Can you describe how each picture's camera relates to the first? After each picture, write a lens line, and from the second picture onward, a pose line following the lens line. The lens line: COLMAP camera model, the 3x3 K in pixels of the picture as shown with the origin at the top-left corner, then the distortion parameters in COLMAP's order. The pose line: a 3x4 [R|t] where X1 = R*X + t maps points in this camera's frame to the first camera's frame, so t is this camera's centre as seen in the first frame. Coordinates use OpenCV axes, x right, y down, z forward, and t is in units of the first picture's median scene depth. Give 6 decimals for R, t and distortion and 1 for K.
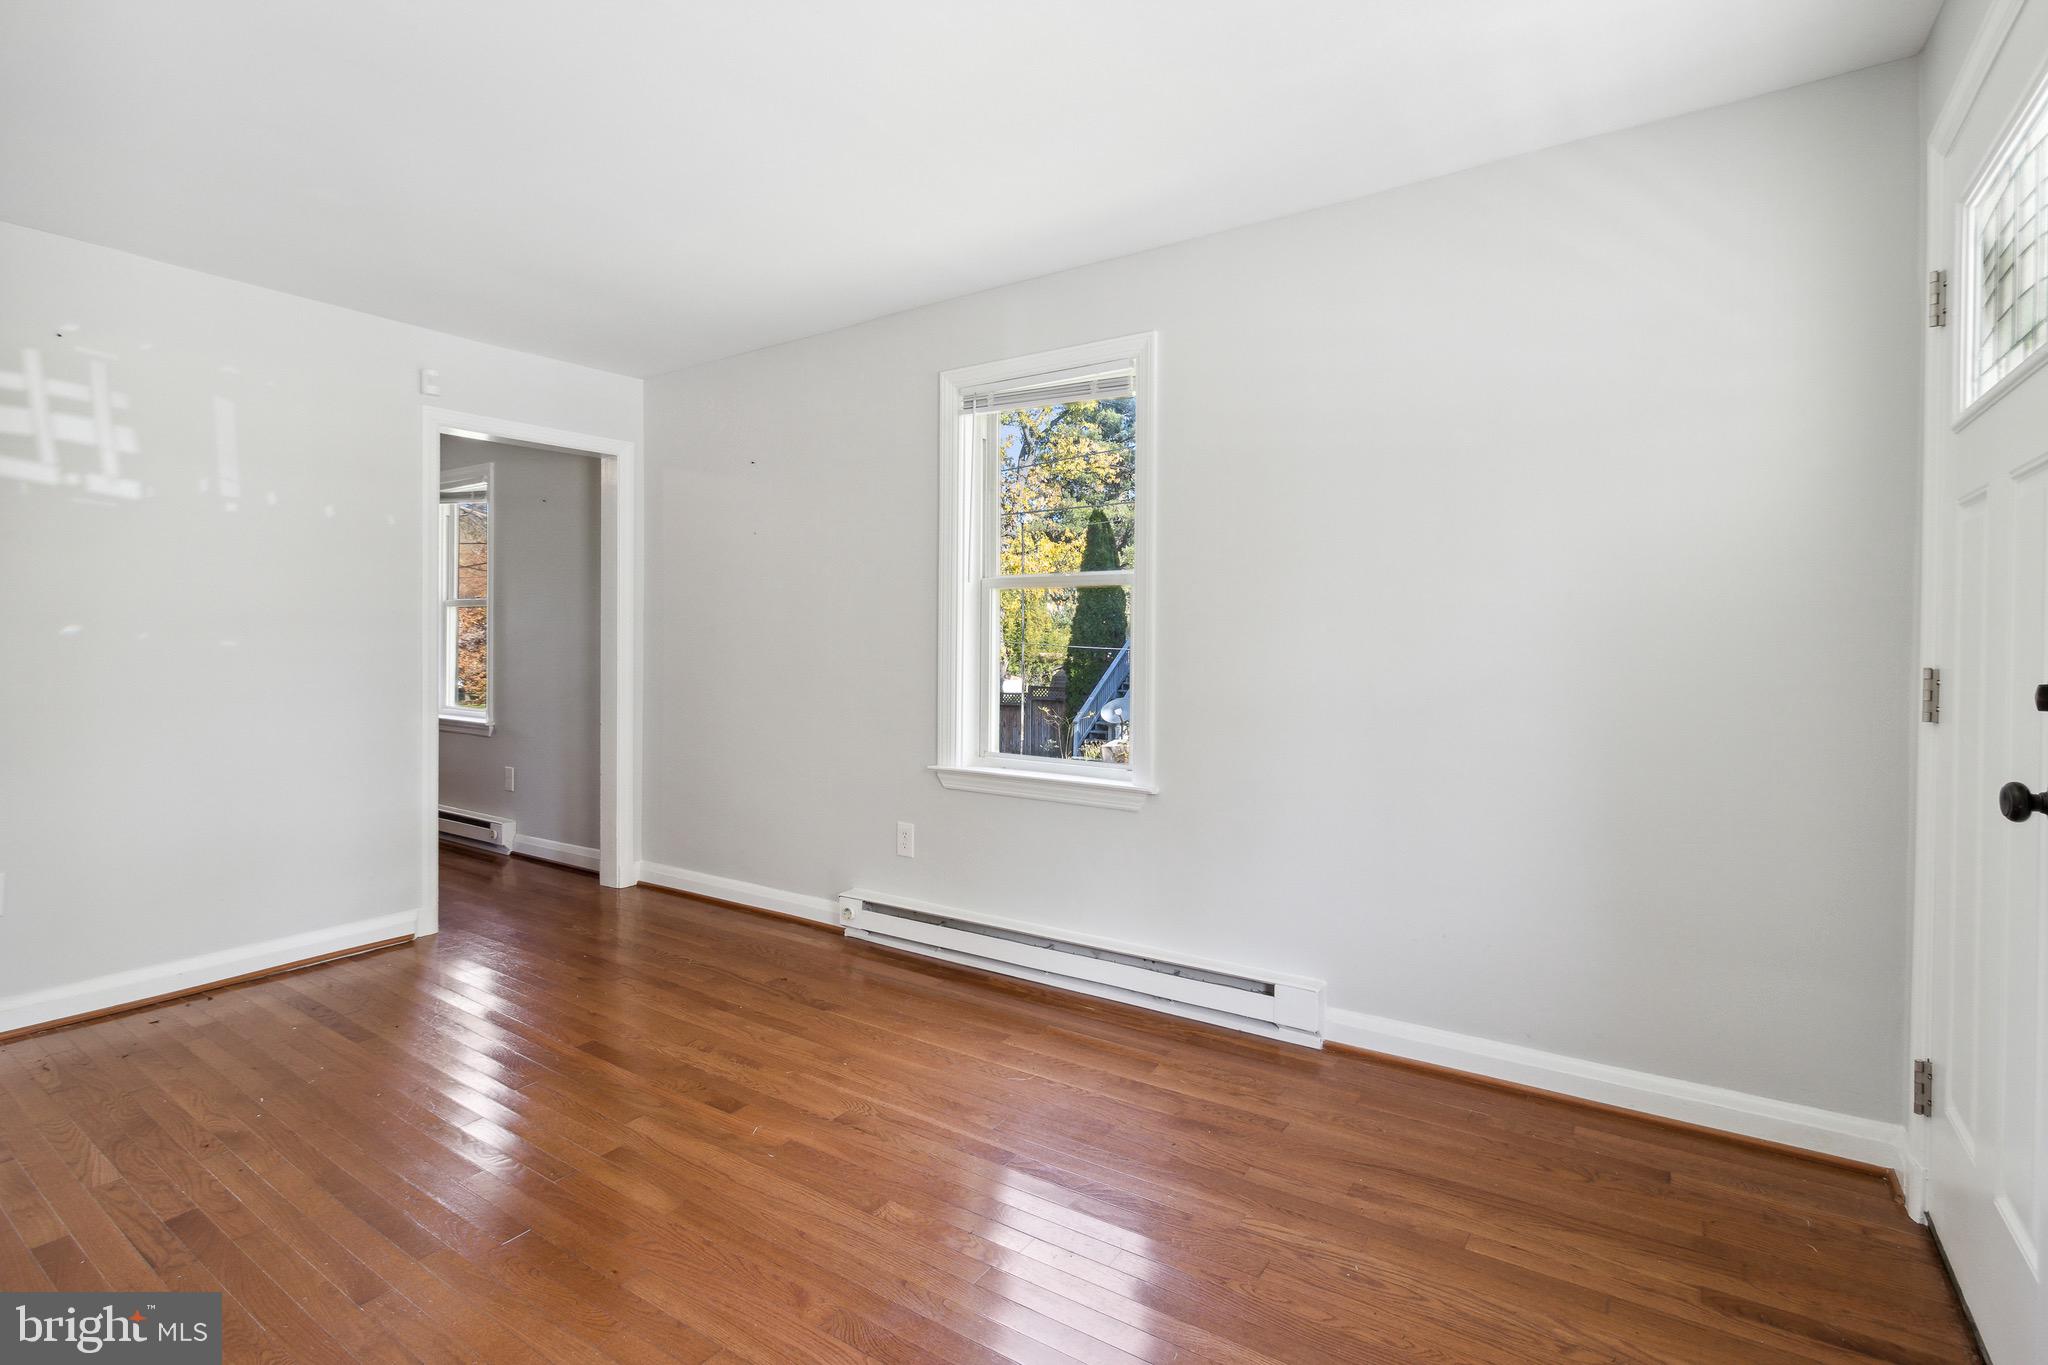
lens RADIAL K [[972.0, 0, 1041.8], [0, 972.0, 649.1], [0, 0, 1]] dist [0.000116, -0.000416]
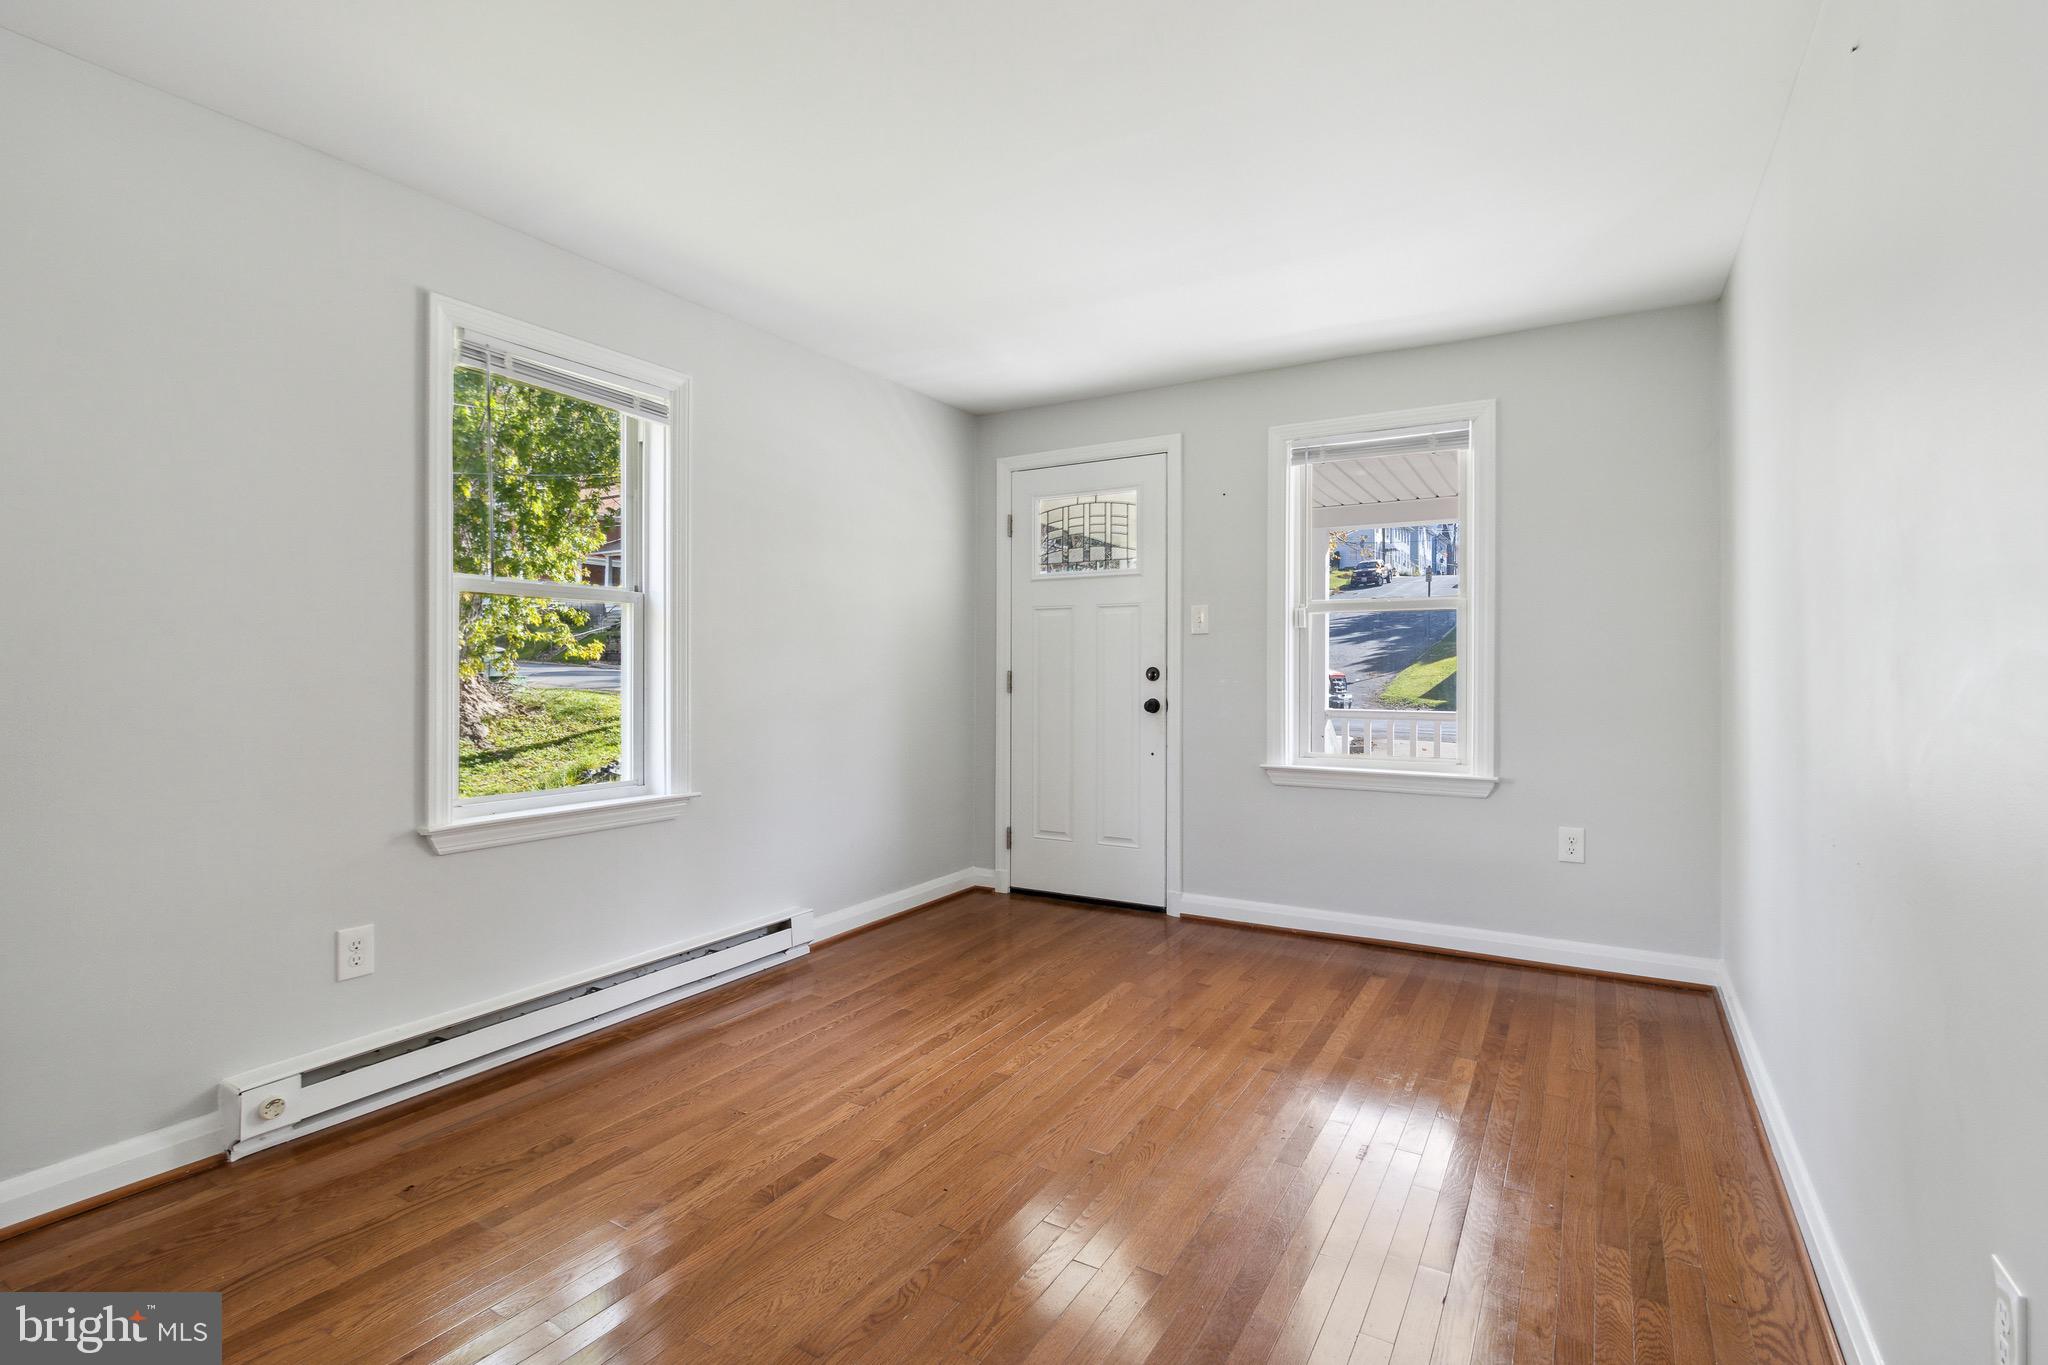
lens RADIAL K [[972.0, 0, 1025.0], [0, 972.0, 670.9], [0, 0, 1]] dist [0.000116, -0.000416]
pose [[-0.058968, -0.006239, 0.998240, -1.058641], [0.010613, 0.999920, 0.006876, 0.002428], [-0.998203, 0.010999, -0.058897, 0.728691]]
